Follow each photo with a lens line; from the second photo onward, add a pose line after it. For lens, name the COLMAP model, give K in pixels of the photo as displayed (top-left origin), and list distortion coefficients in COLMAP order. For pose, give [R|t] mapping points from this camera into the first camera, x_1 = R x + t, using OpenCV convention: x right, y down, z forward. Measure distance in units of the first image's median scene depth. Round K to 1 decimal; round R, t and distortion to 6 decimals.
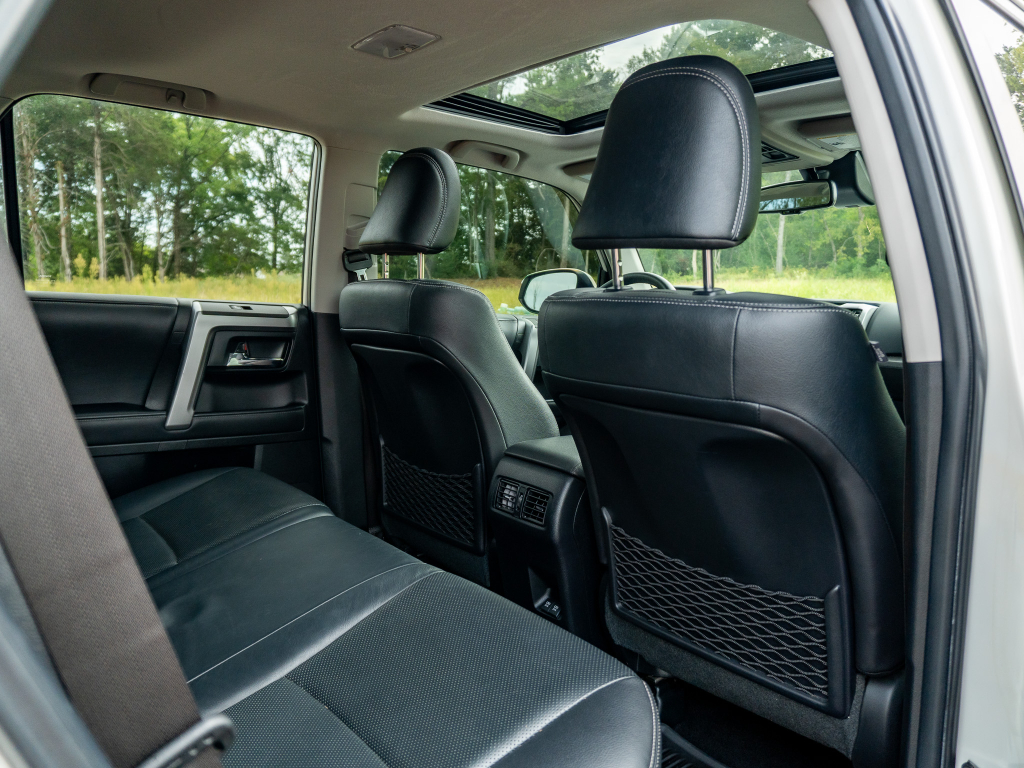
lens RADIAL K [[760.3, 0, 503.2], [0, 760.3, 387.9], [0, 0, 1]] dist [-0.025185, 0.012411]
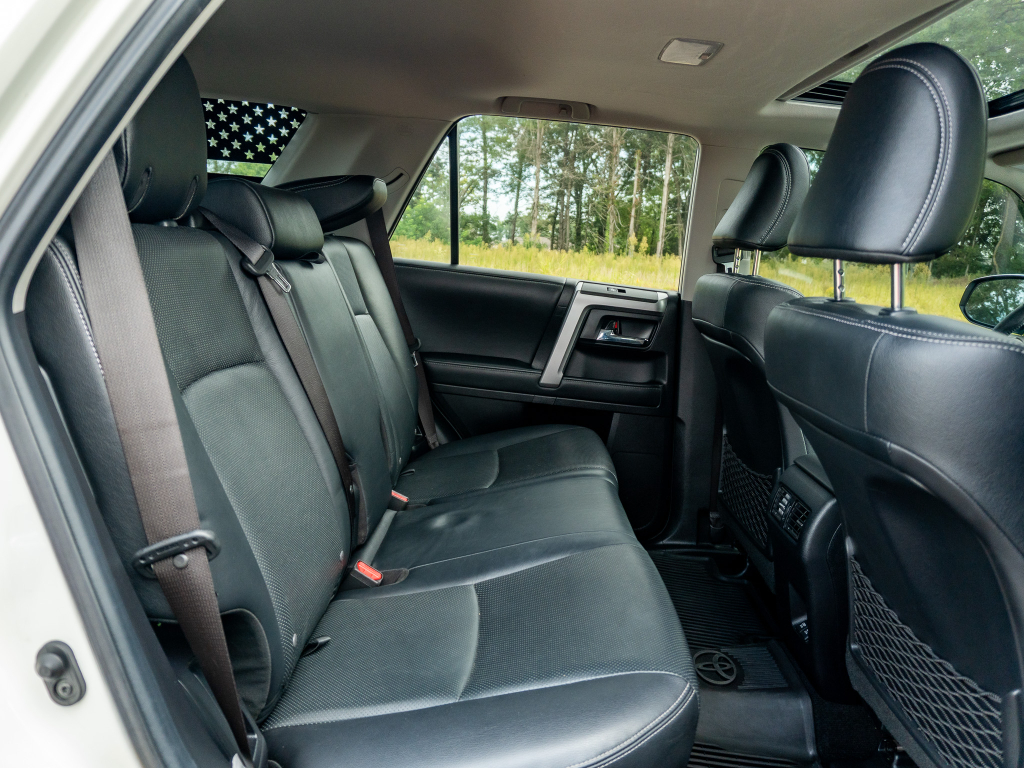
lens RADIAL K [[760.3, 0, 520.9], [0, 760.3, 390.1], [0, 0, 1]] dist [-0.025185, 0.012411]
pose [[0.779915, 0.154759, -0.606450, 0.242796], [-0.140328, 0.987517, 0.071537, -0.019029], [0.609951, 0.029309, 0.791897, 0.018828]]
